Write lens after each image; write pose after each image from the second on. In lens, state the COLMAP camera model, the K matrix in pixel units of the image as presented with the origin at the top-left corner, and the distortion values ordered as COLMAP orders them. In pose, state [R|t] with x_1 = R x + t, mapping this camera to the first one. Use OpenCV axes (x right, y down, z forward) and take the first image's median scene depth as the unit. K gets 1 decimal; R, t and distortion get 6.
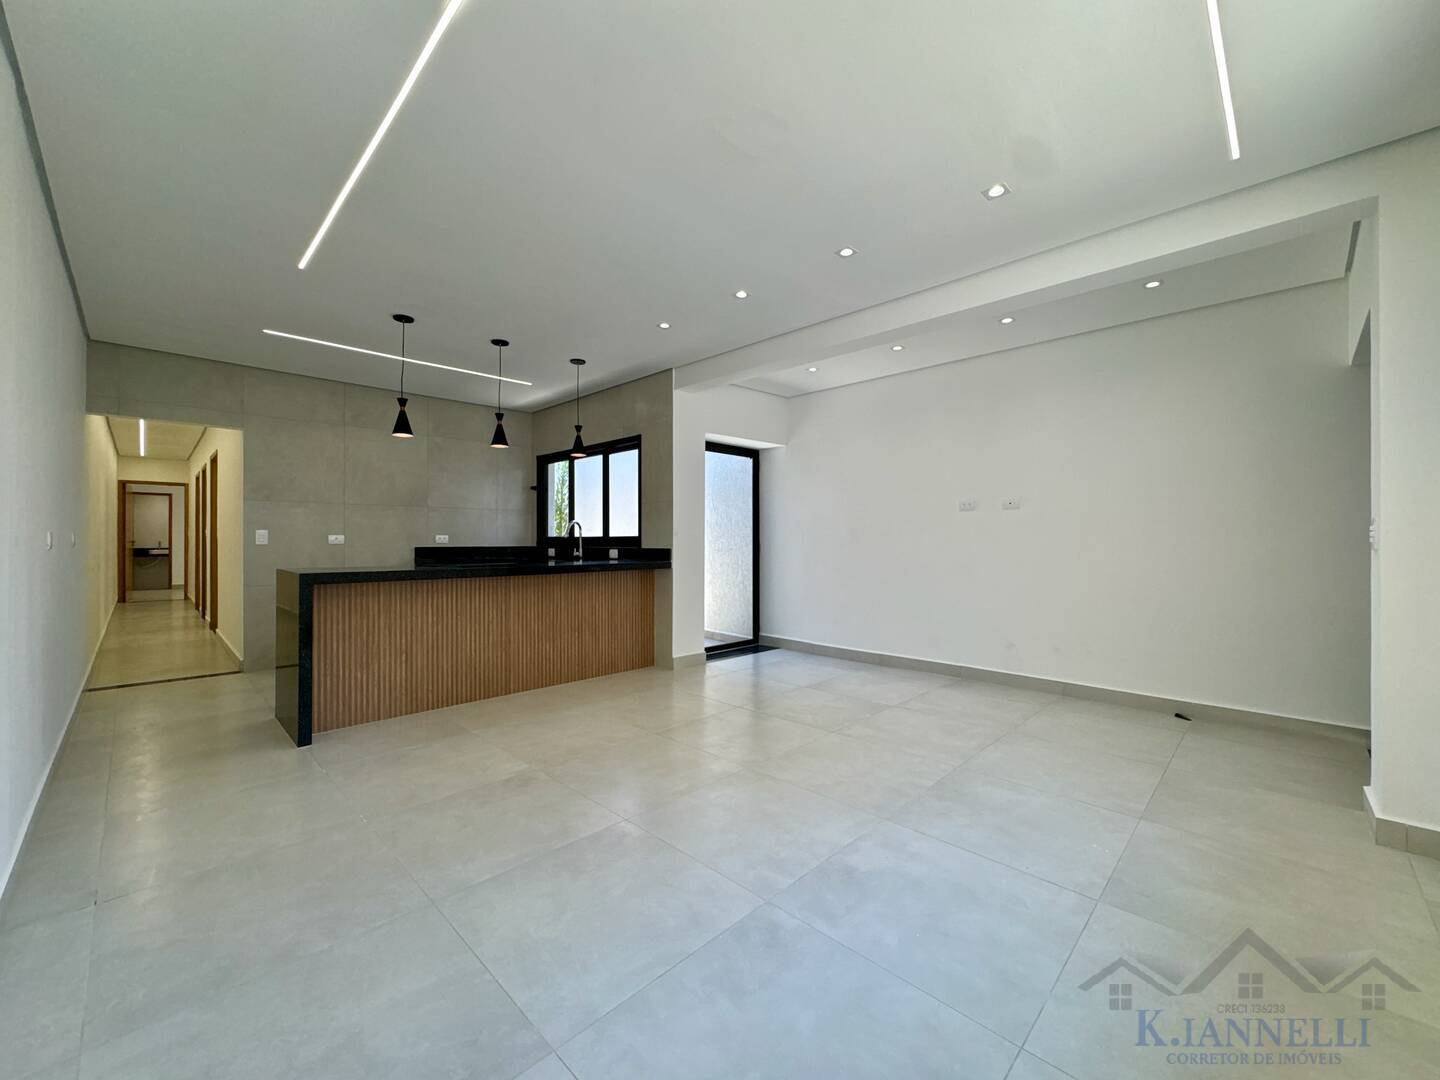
lens RADIAL K [[576.3, 0, 712.7], [0, 576.3, 538.8], [0, 0, 1]] dist [-0.002667, 0.000668]
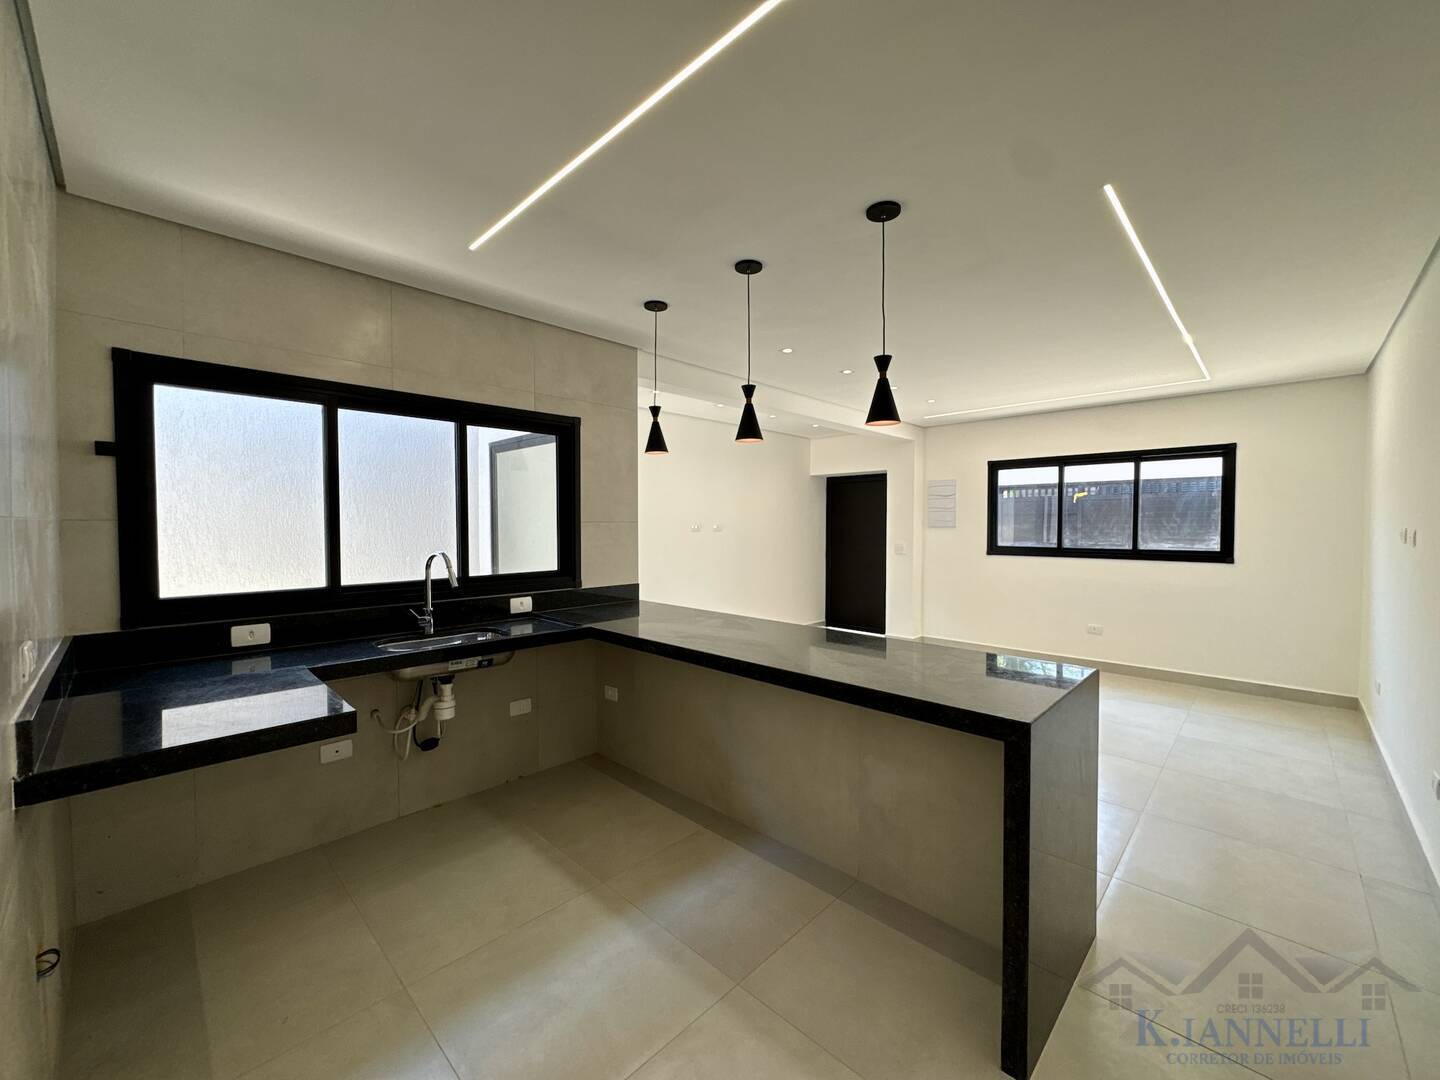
lens RADIAL K [[576.3, 0, 726.7], [0, 576.3, 540.5], [0, 0, 1]] dist [-0.002667, 0.000668]
pose [[-0.019744, -0.026545, 0.999453, -0.723251], [0.004663, 0.999634, 0.026642, -0.051509], [-0.999794, 0.005187, -0.019613, 0.765609]]
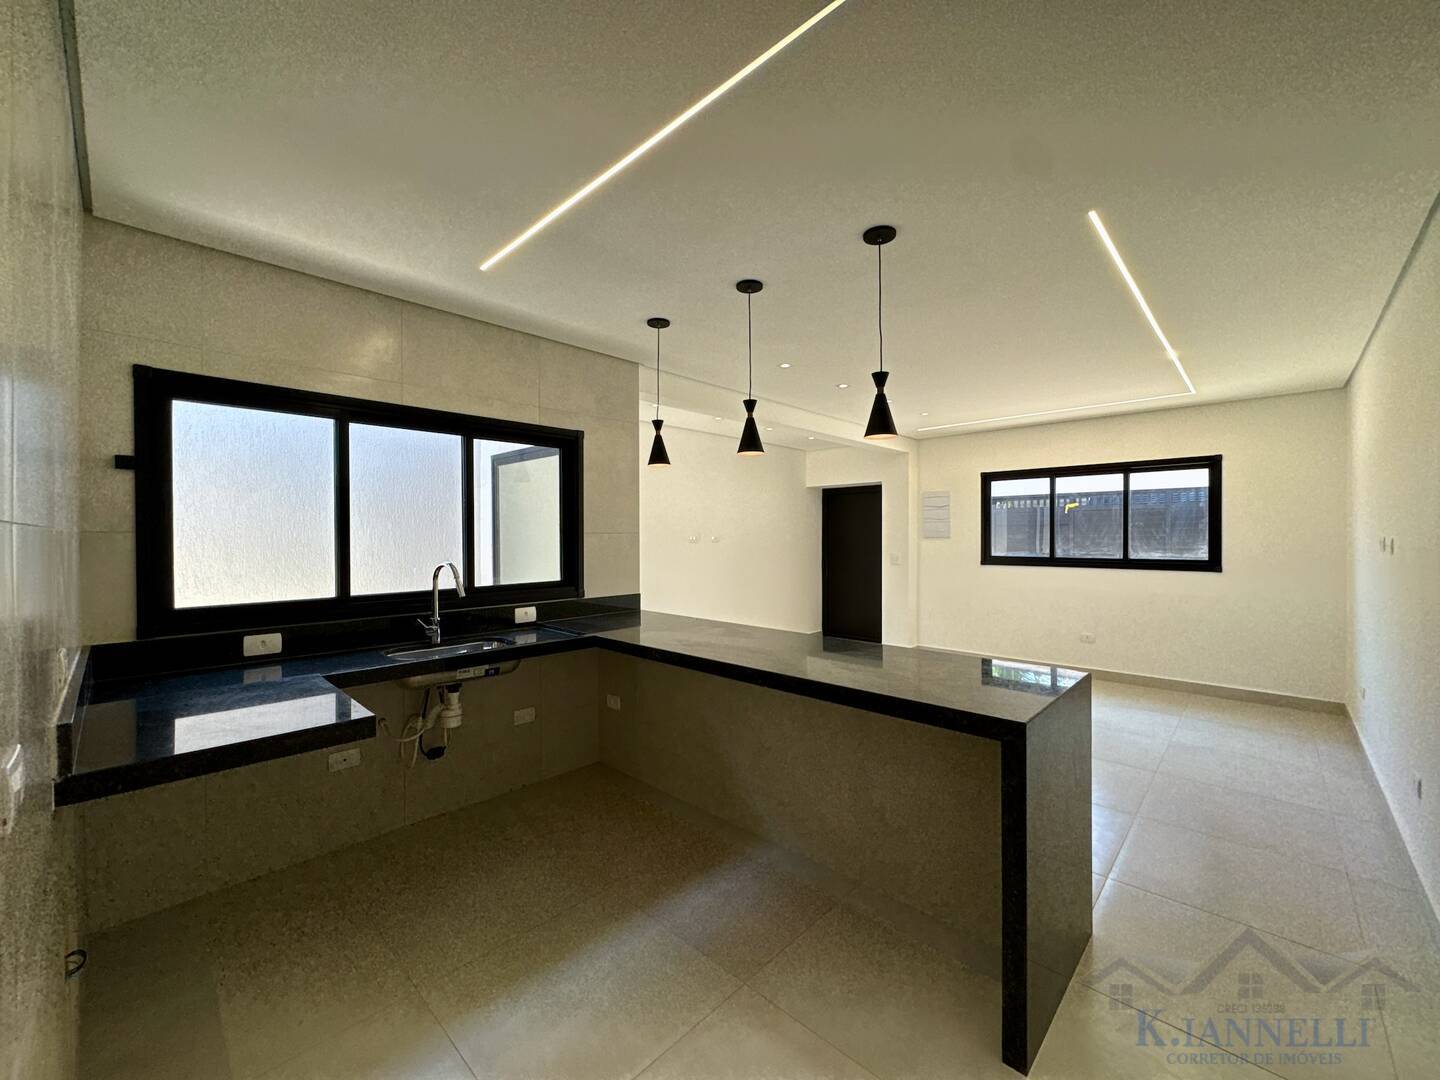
lens RADIAL K [[576.3, 0, 726.1], [0, 576.3, 540.9], [0, 0, 1]] dist [-0.002667, 0.000668]
pose [[-0.028822, -0.007053, 0.999560, -0.735153], [0.007476, 0.999946, 0.007271, -0.050520], [-0.999557, 0.007682, -0.028768, 0.772272]]
